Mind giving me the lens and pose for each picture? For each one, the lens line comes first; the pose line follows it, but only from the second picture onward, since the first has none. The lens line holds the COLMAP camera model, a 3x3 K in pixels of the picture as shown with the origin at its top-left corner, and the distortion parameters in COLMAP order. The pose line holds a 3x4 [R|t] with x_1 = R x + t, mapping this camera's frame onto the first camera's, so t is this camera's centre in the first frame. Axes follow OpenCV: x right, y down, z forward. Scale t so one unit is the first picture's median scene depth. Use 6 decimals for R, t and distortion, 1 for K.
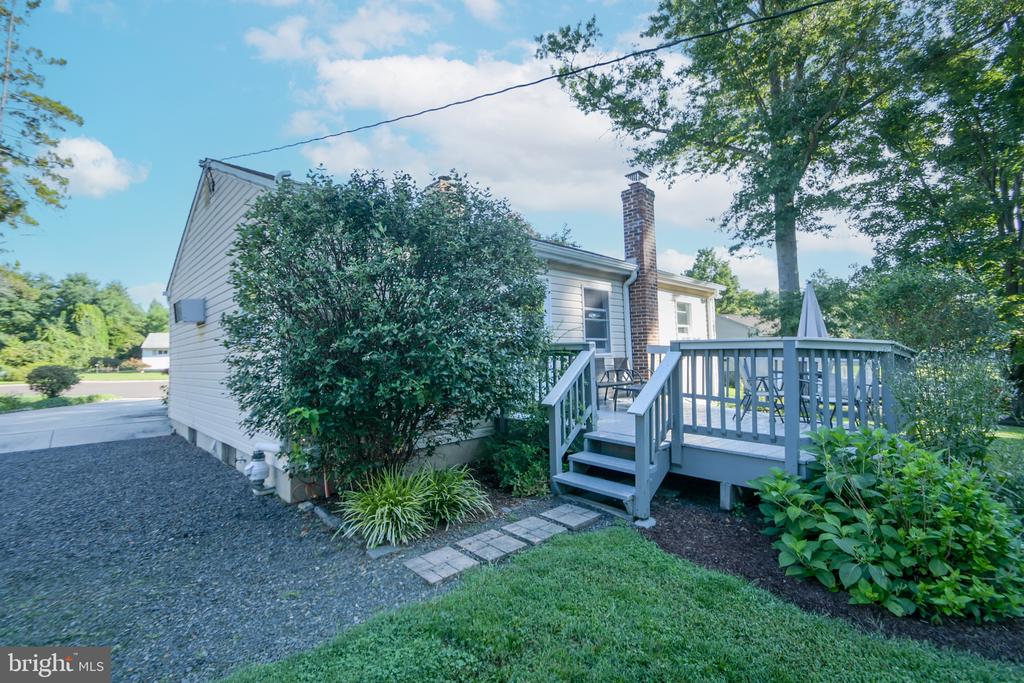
lens RADIAL K [[445.5, 0, 496.6], [0, 445.5, 341.8], [0, 0, 1]] dist [0.001558, -0.011293]
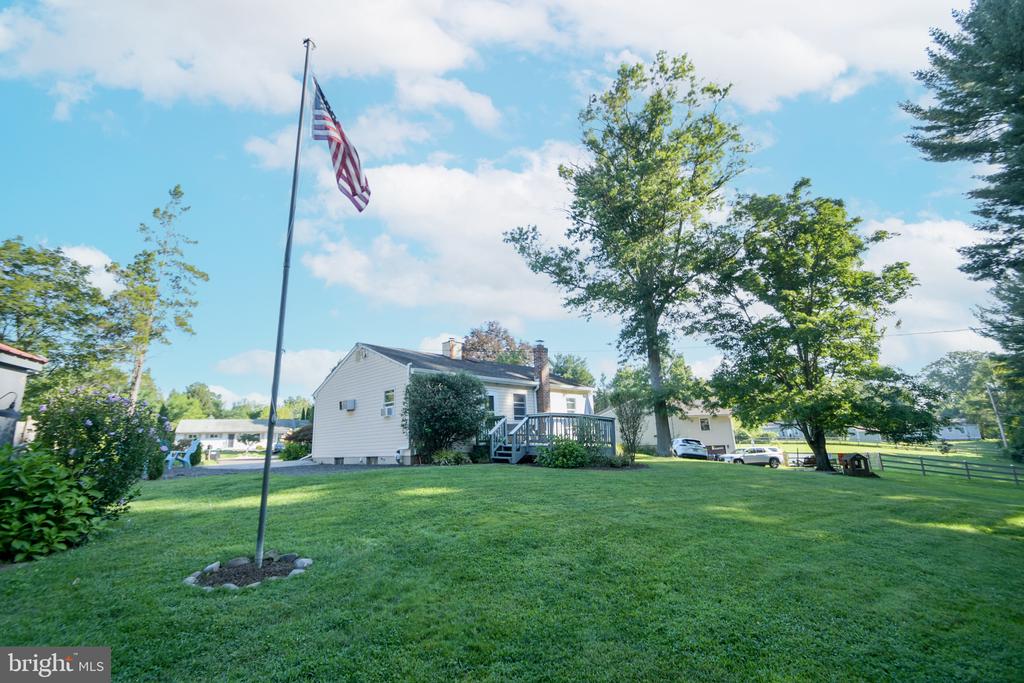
lens RADIAL K [[445.5, 0, 496.6], [0, 445.5, 341.8], [0, 0, 1]] dist [0.001558, -0.011293]
pose [[0.999680, -0.005337, 0.024735, 0.006926], [0.009895, 0.982115, -0.188021, 0.006599], [-0.023289, 0.188205, 0.981854, -0.172397]]
